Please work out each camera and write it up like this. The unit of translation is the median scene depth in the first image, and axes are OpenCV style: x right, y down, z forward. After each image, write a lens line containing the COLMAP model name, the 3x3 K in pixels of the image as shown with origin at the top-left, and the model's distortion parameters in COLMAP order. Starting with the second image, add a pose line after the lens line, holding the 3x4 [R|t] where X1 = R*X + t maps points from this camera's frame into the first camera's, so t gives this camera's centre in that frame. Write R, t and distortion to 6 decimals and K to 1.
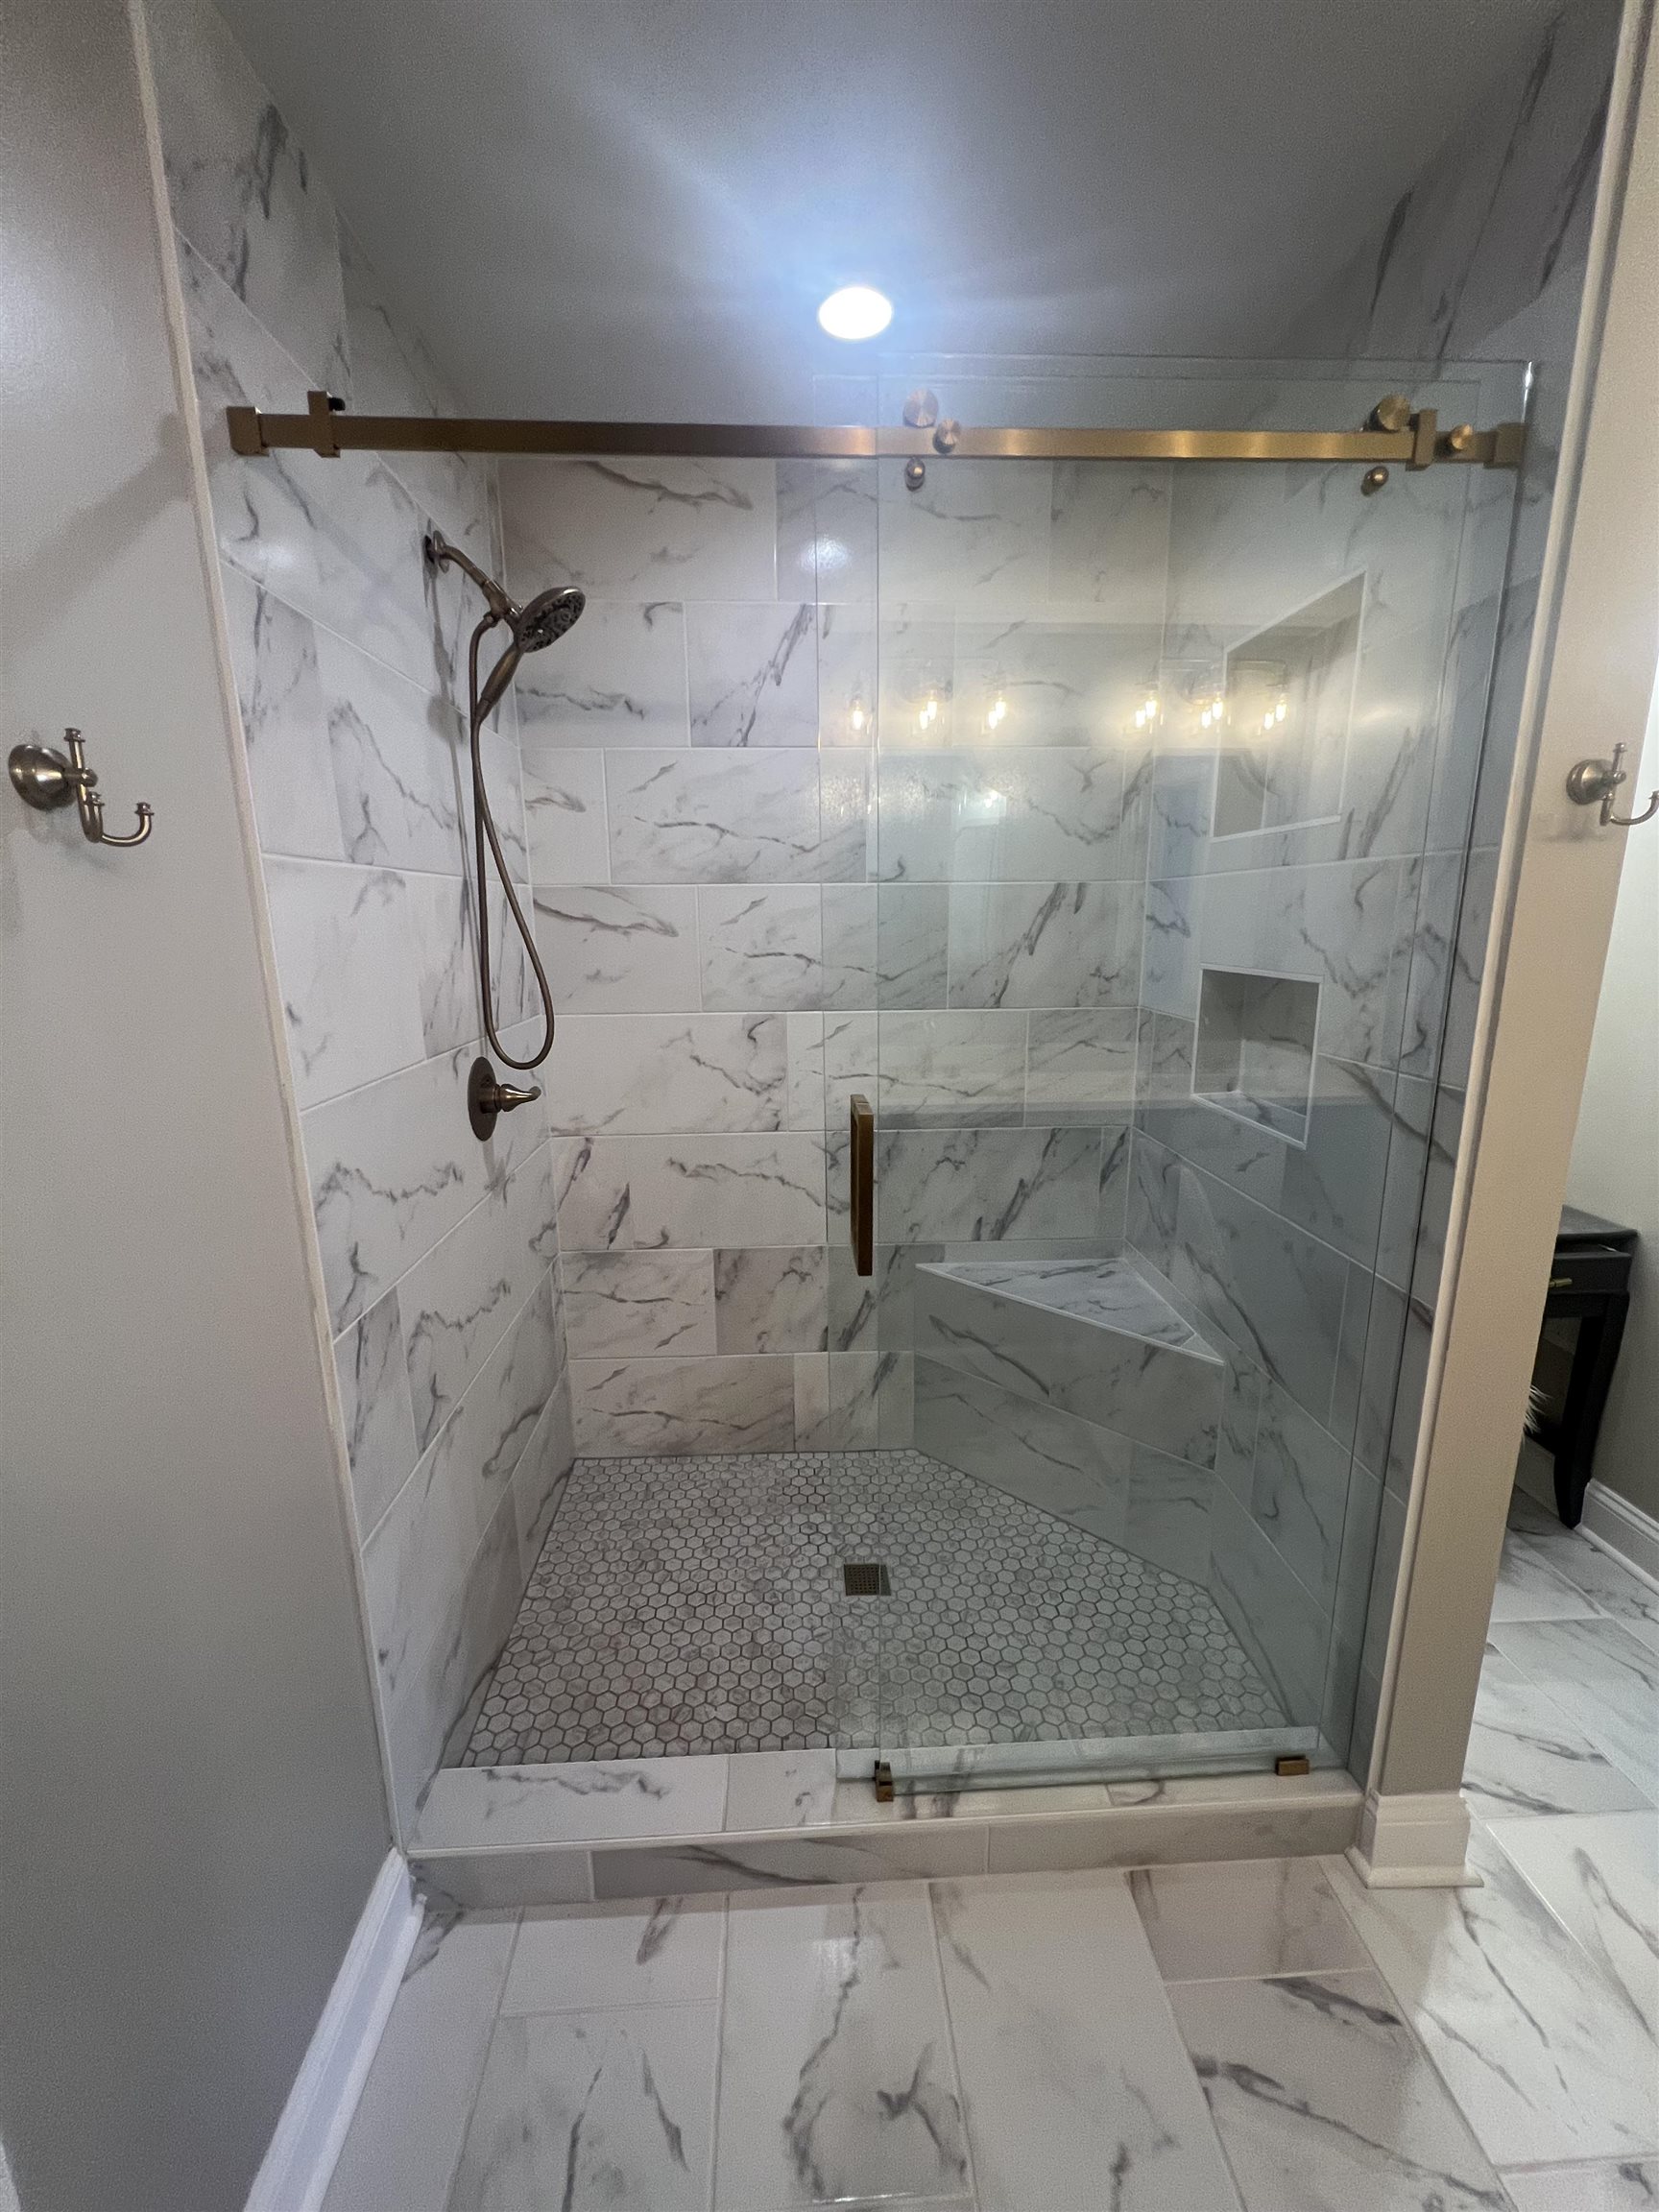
lens RADIAL K [[889.8, 0, 827.7], [0, 889.8, 1105.3], [0, 0, 1]] dist [-0.002691, 0.000240]
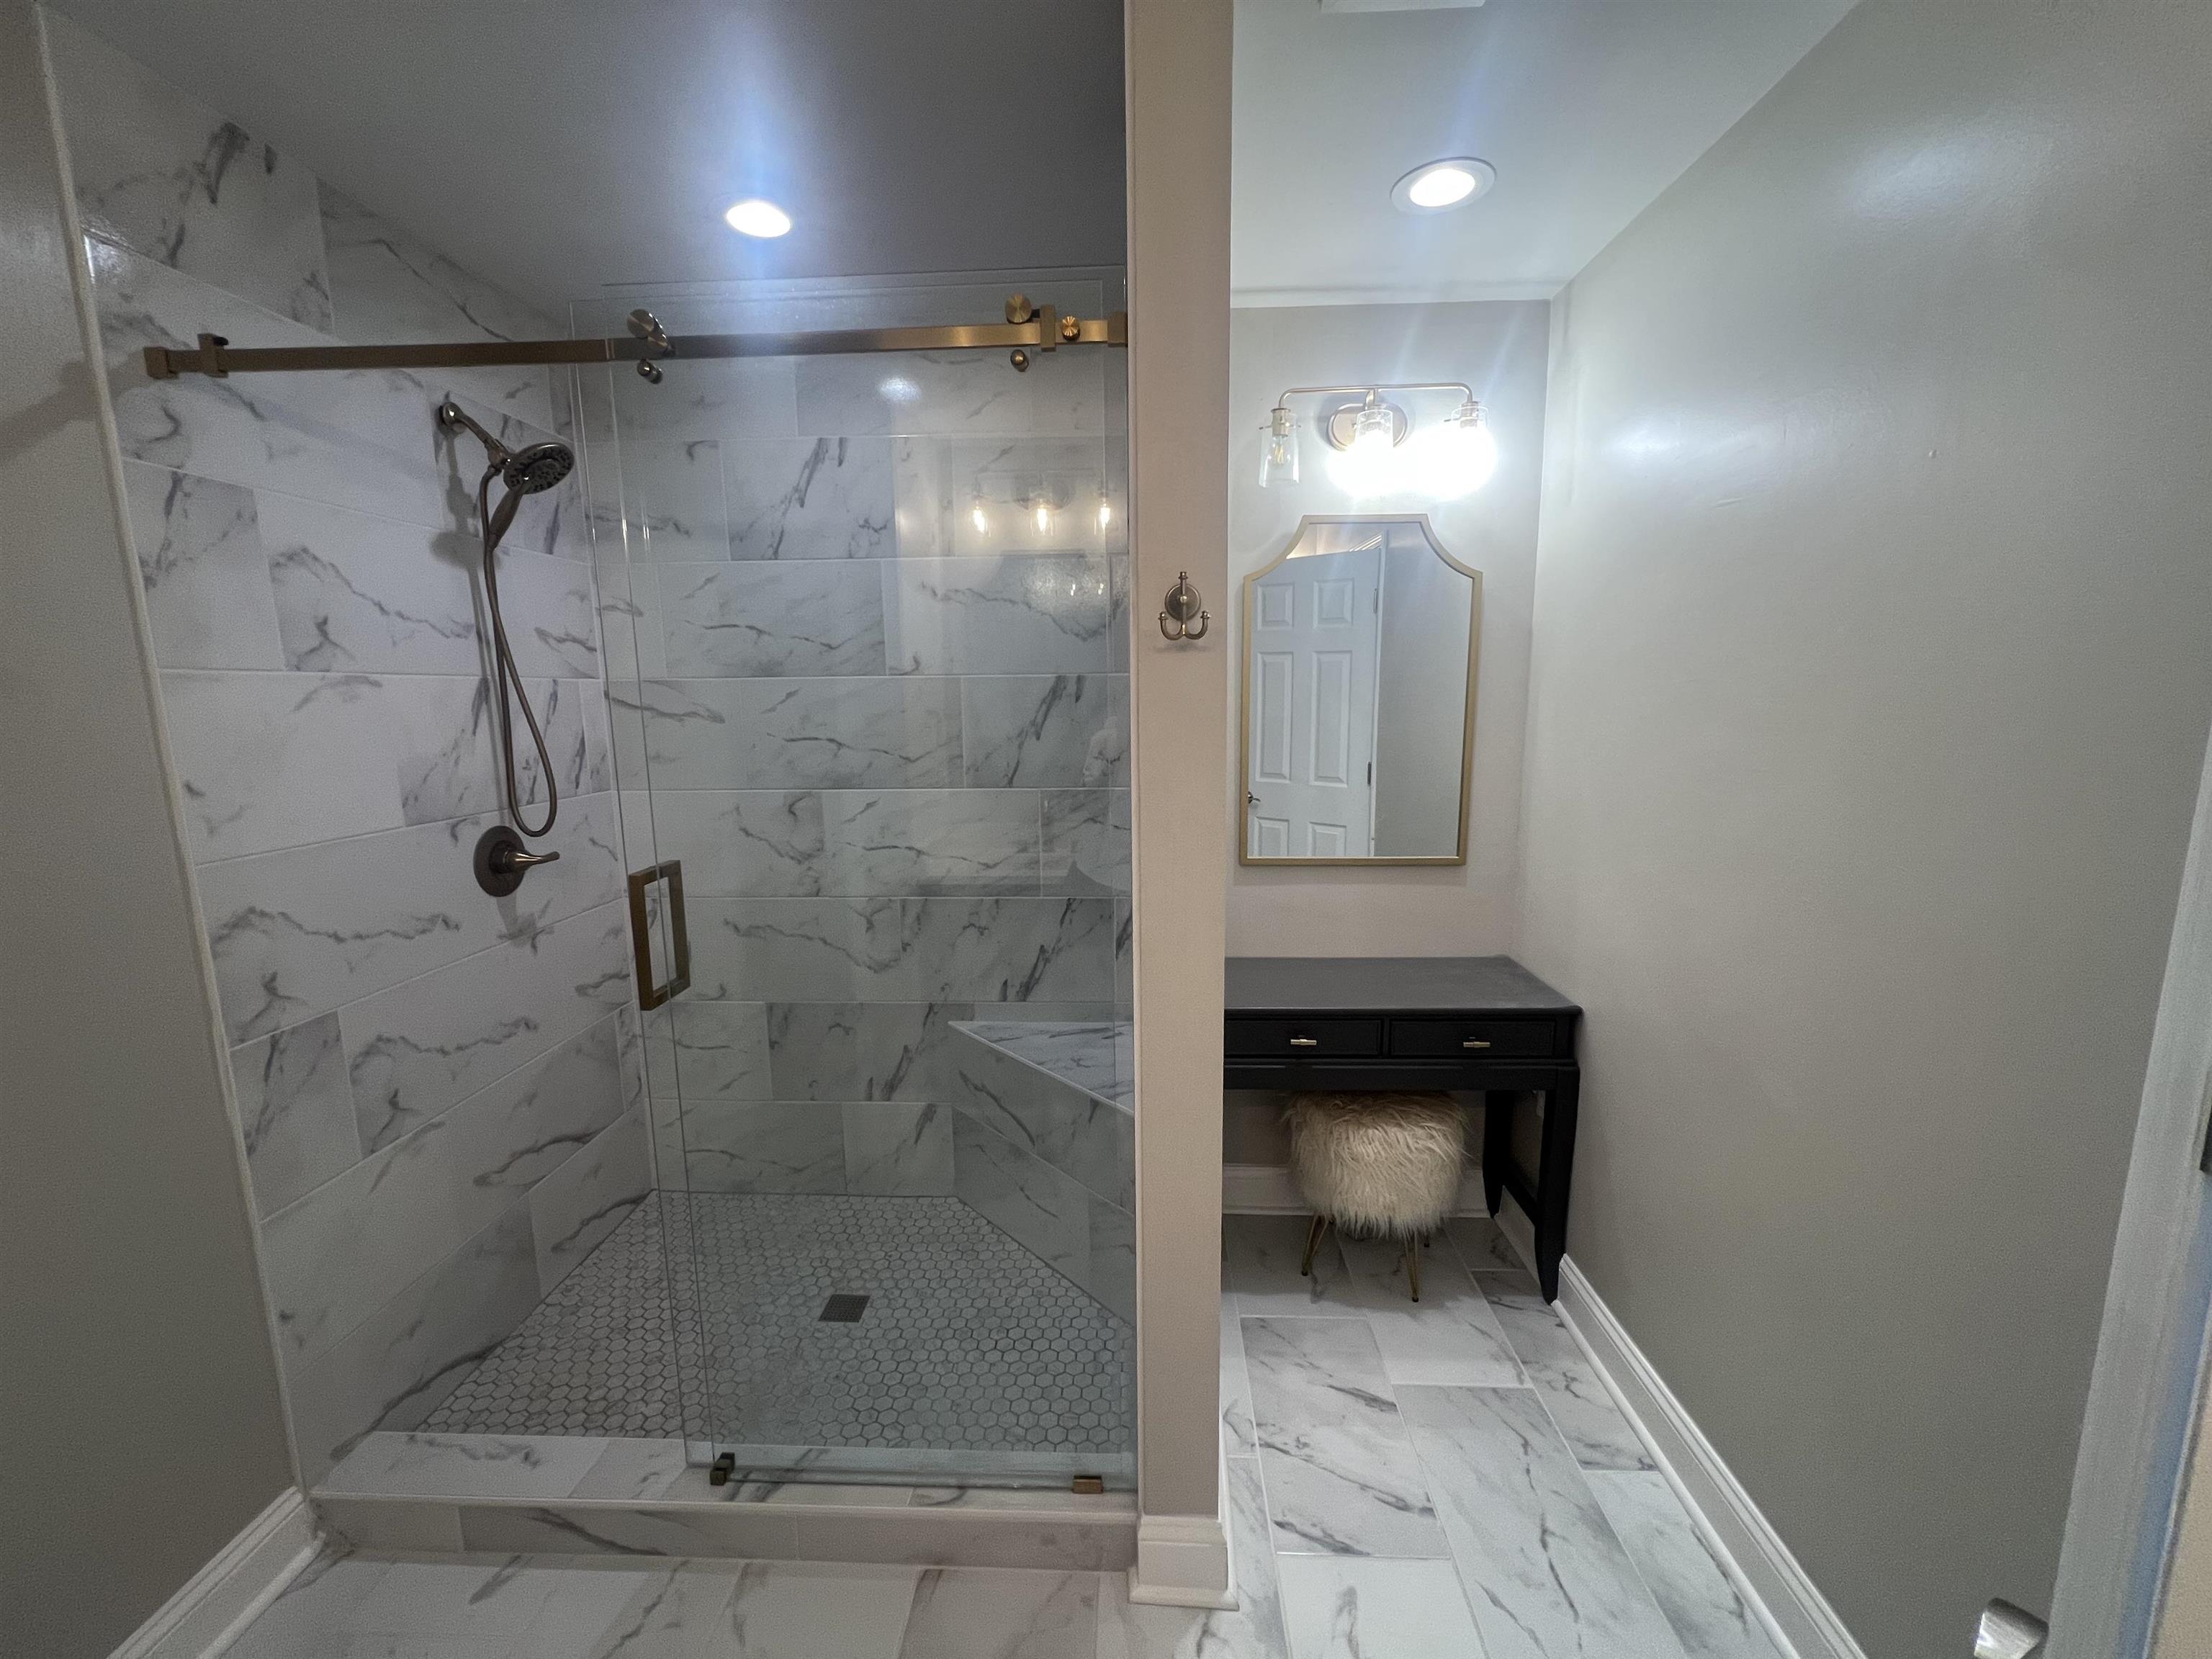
lens RADIAL K [[889.8, 0, 1104.6], [0, 889.8, 831.6], [0, 0, 1]] dist [-0.002691, 0.000240]
pose [[0.995730, 0.011706, -0.091568, 0.552744], [-0.016821, 0.998329, -0.055289, 0.005281], [0.090767, 0.056593, 0.994263, -0.108040]]
